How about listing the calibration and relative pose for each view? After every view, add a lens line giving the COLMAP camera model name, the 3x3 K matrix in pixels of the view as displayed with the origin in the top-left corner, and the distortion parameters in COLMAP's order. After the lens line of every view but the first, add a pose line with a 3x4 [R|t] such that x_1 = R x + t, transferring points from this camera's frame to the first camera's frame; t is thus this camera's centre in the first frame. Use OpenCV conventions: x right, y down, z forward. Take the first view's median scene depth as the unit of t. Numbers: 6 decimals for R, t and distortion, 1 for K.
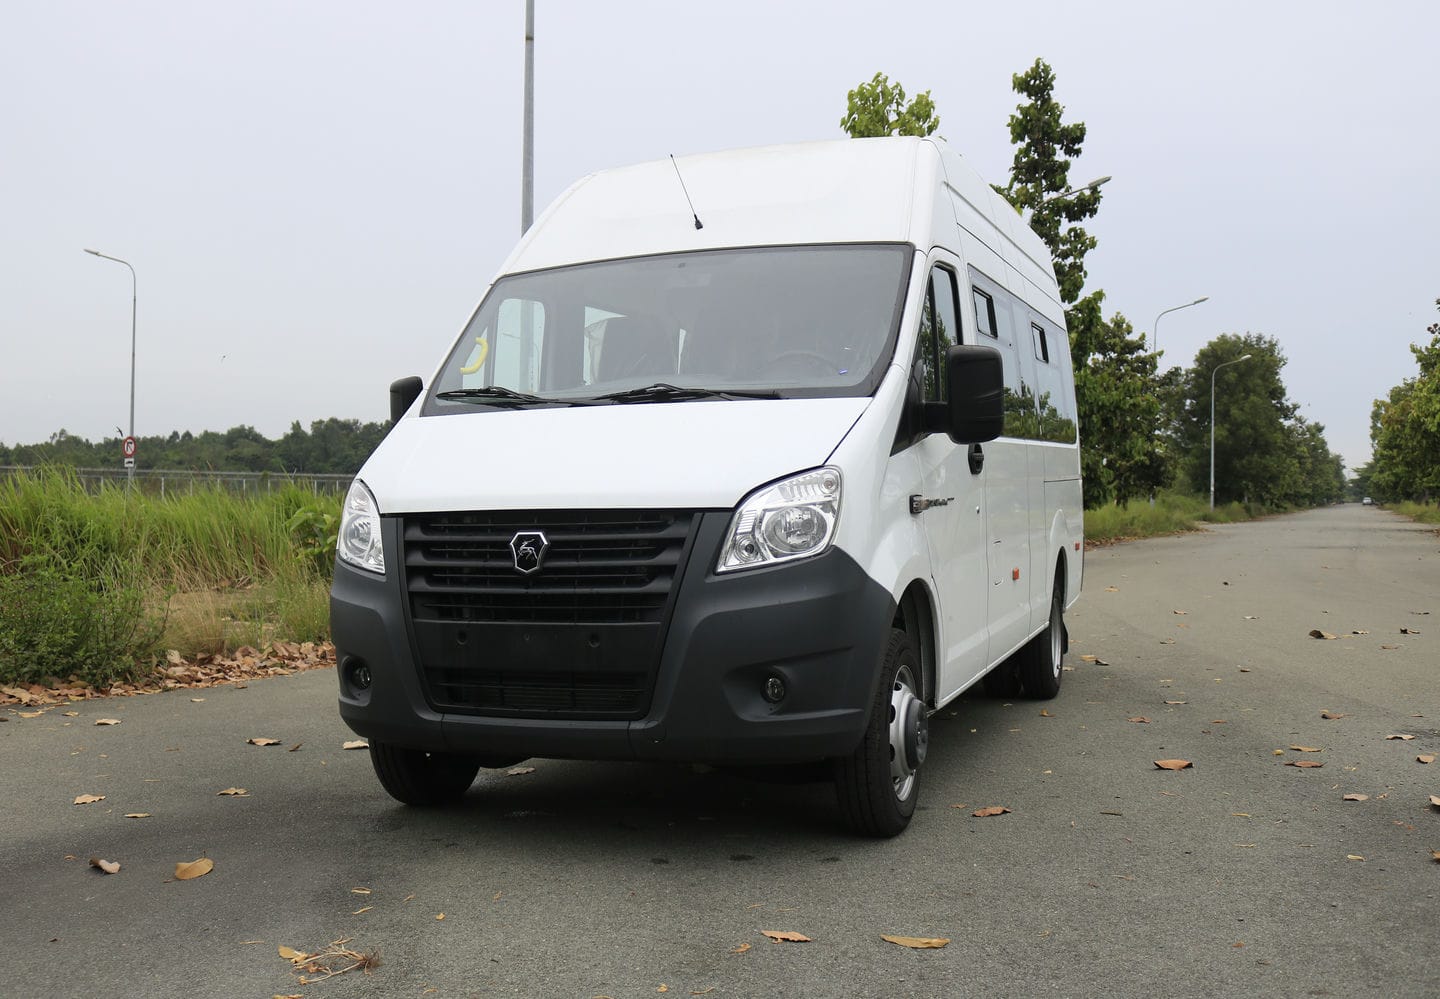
lens RADIAL K [[1491.1, 0, 710.8], [0, 1491.1, 441.8], [0, 0, 1]] dist [-0.110782, 0.113692]
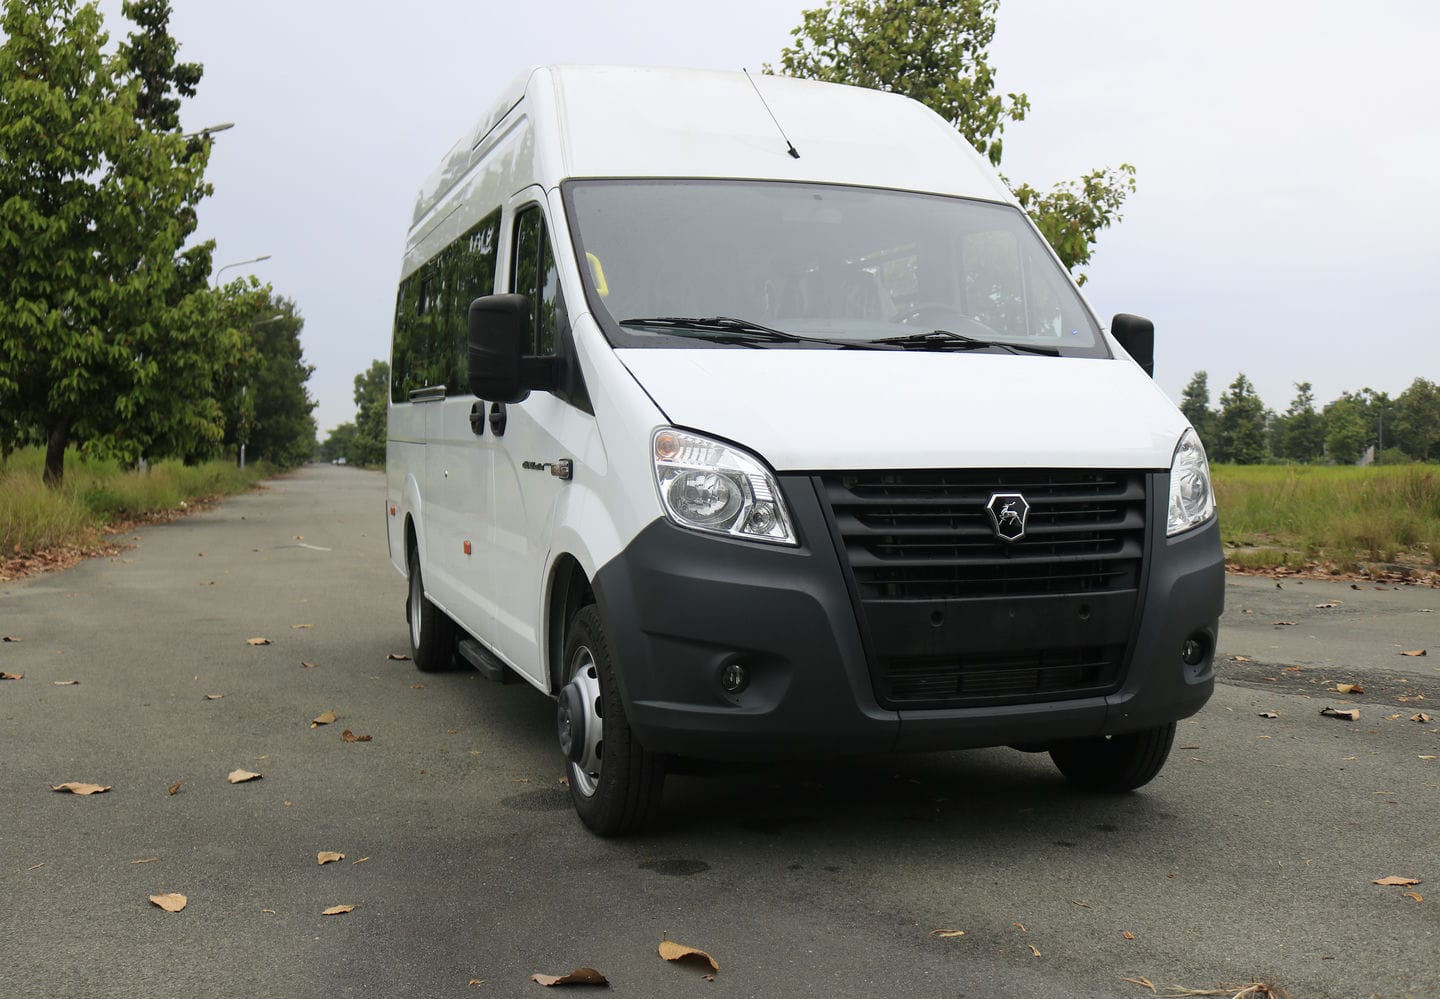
lens RADIAL K [[1488.0, 0, 698.2], [0, 1488.0, 456.8], [0, 0, 1]] dist [-0.120199, 0.133303]
pose [[0.779432, 0.016205, 0.626278, -0.551716], [-0.040668, 0.998866, 0.024767, 0.016614], [-0.625166, -0.044774, 0.779207, 0.294725]]
